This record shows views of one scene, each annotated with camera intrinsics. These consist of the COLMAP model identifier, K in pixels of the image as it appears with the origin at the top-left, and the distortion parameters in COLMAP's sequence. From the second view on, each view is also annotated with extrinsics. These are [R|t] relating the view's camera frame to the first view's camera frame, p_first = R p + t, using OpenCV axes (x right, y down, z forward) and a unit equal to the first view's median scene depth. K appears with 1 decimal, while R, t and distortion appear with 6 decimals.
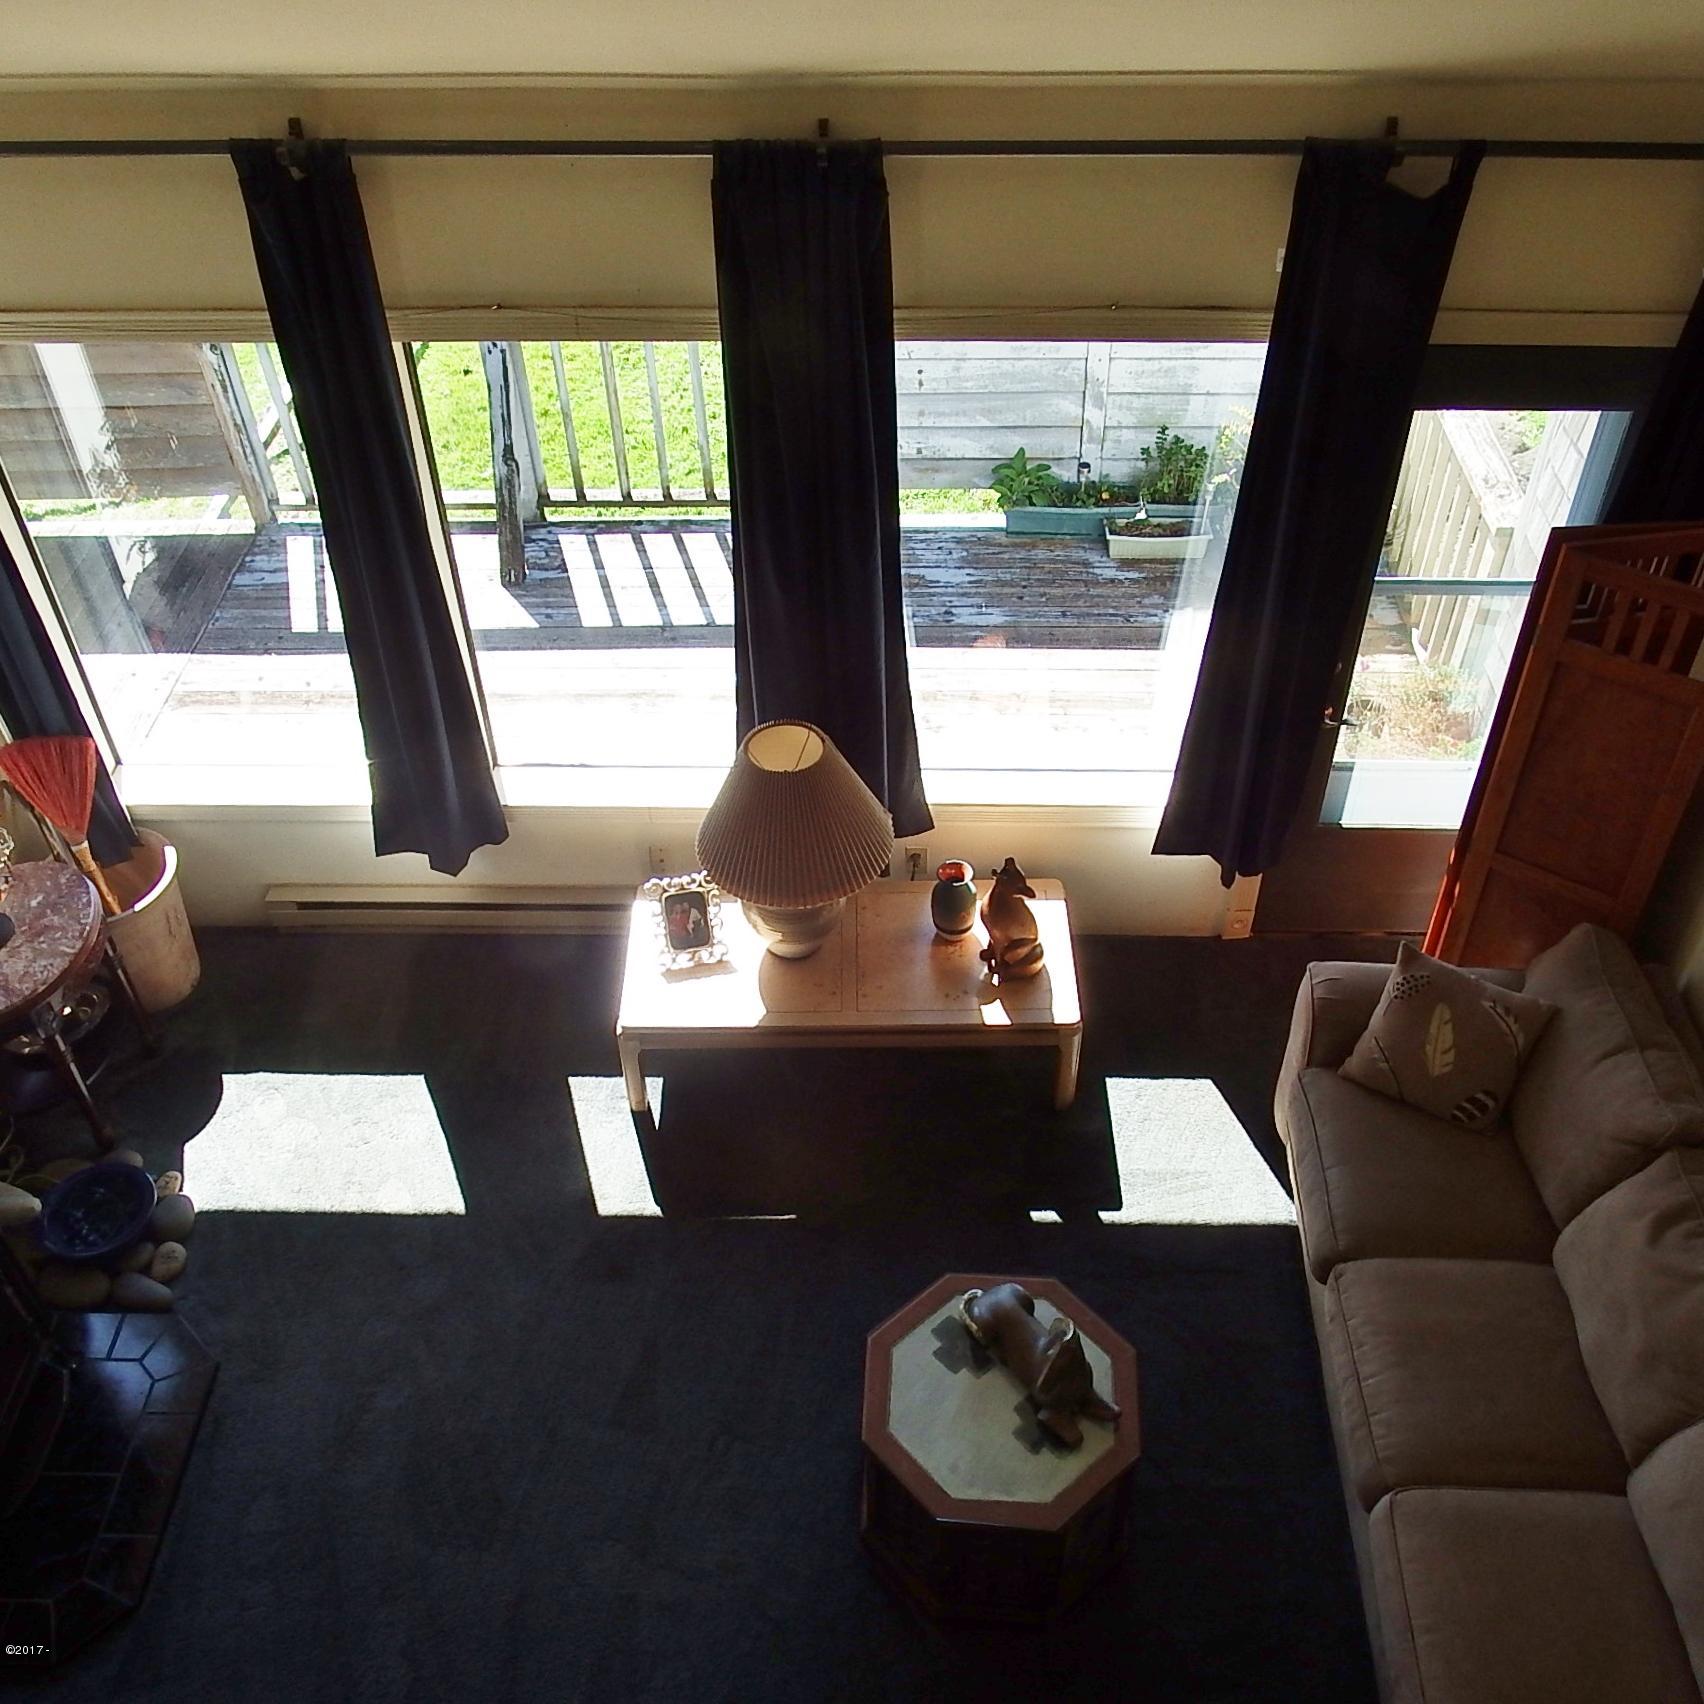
lens RADIAL K [[1574.2, 0, 852.0], [0, 1574.2, 852.0], [0, 0, 1]] dist [-0.010471, -0.053672]
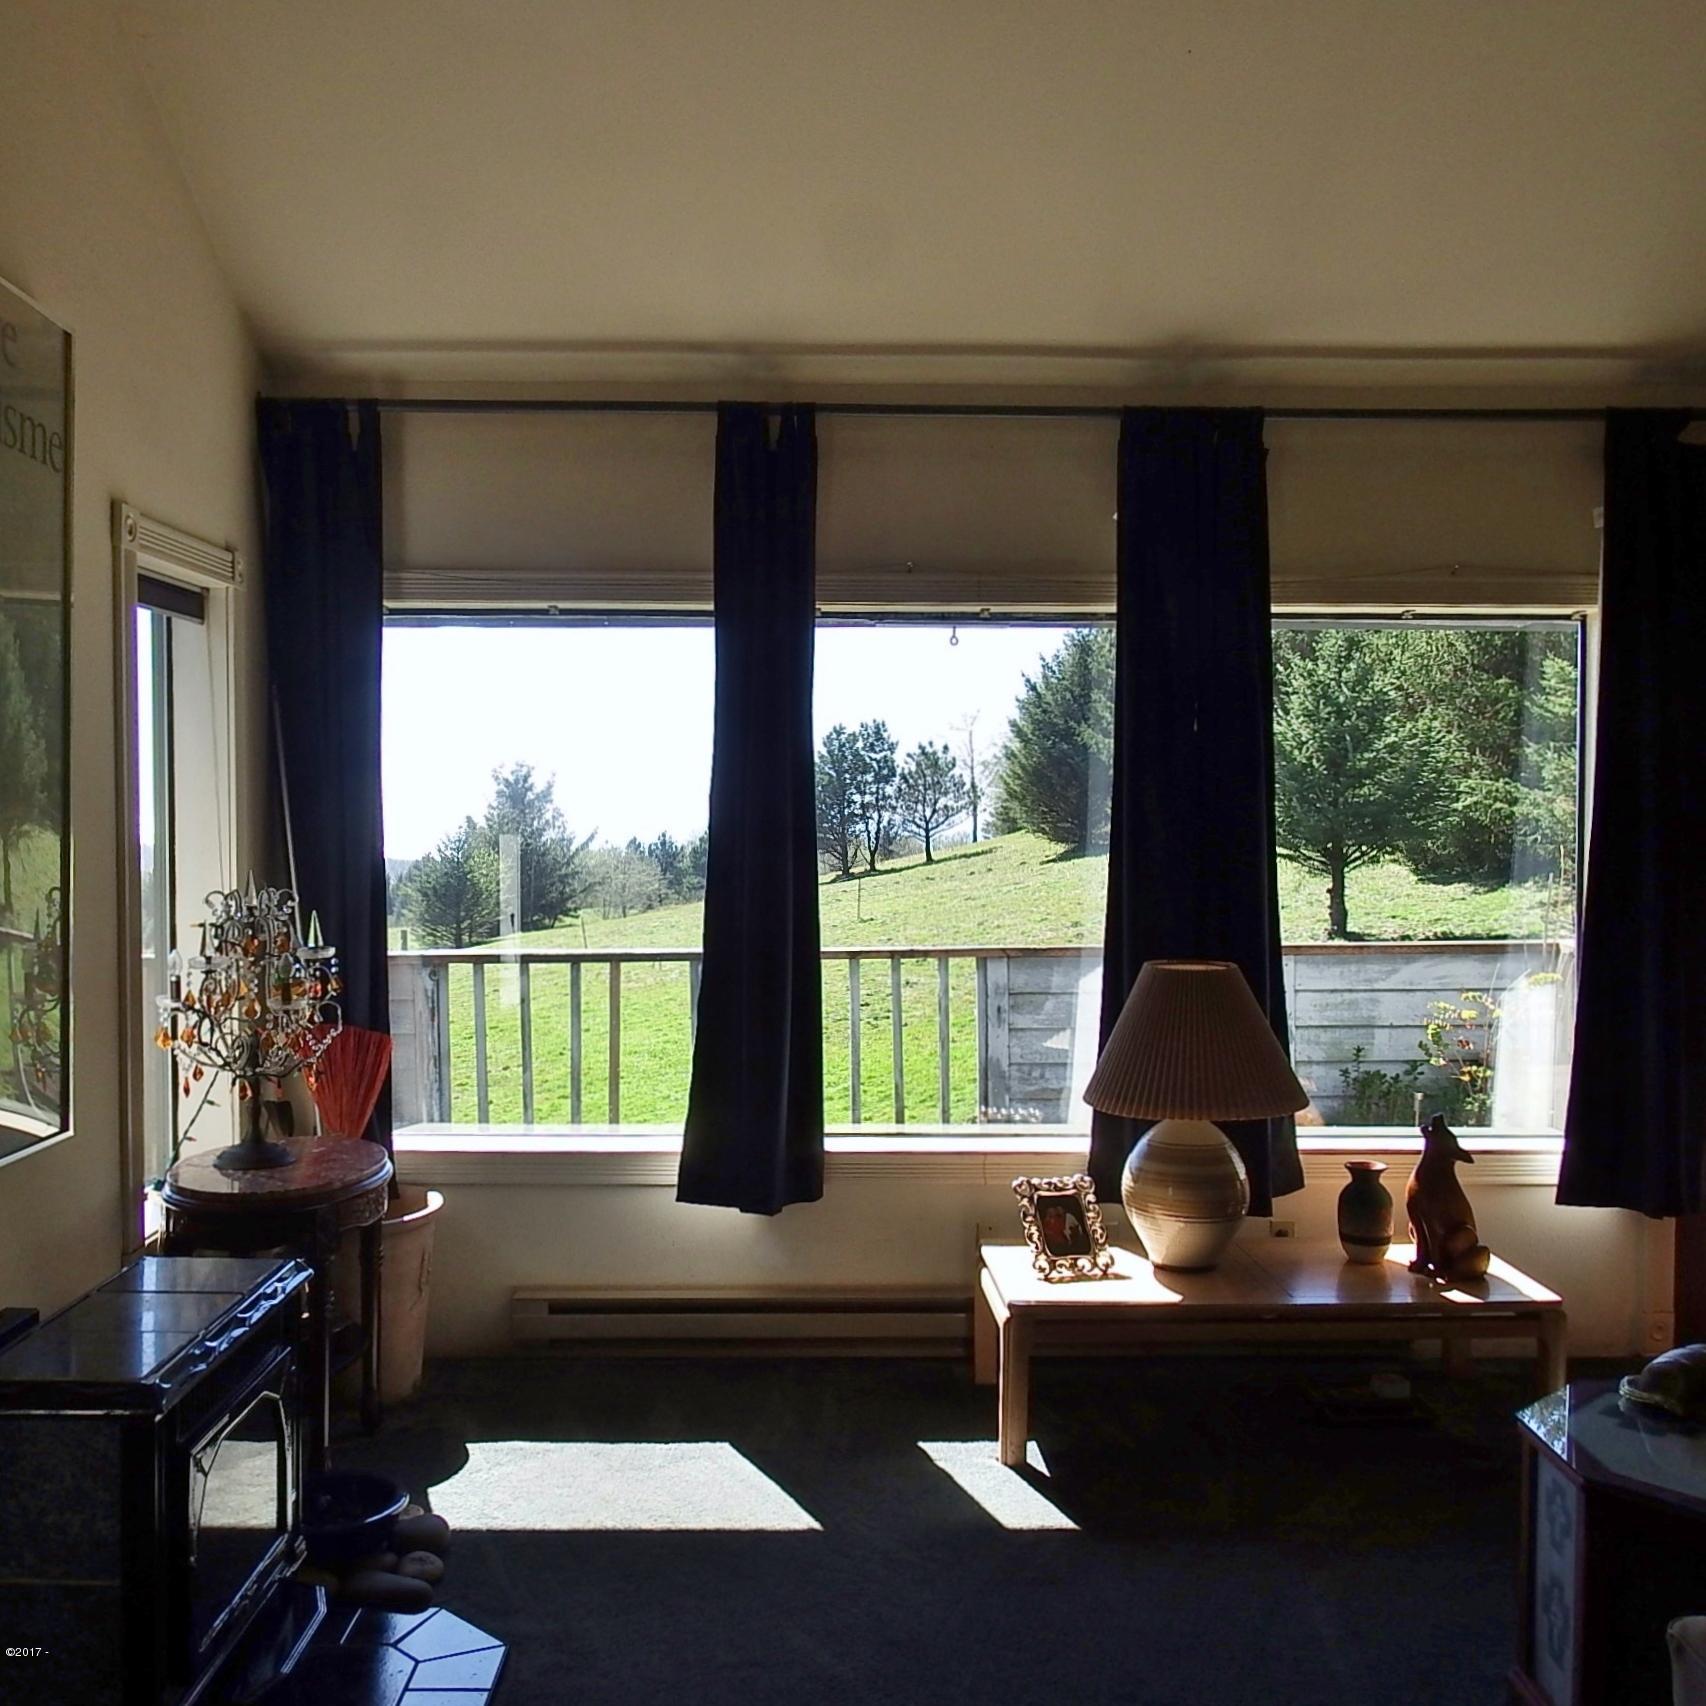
lens RADIAL K [[1576.1, 0, 853.0], [0, 1576.1, 853.0], [0, 0, 1]] dist [-0.010471, -0.053672]
pose [[0.999516, 0.010248, 0.029358, -0.245061], [0.011078, 0.764828, -0.644139, 0.436270], [-0.029055, 0.644153, 0.764345, 0.223111]]
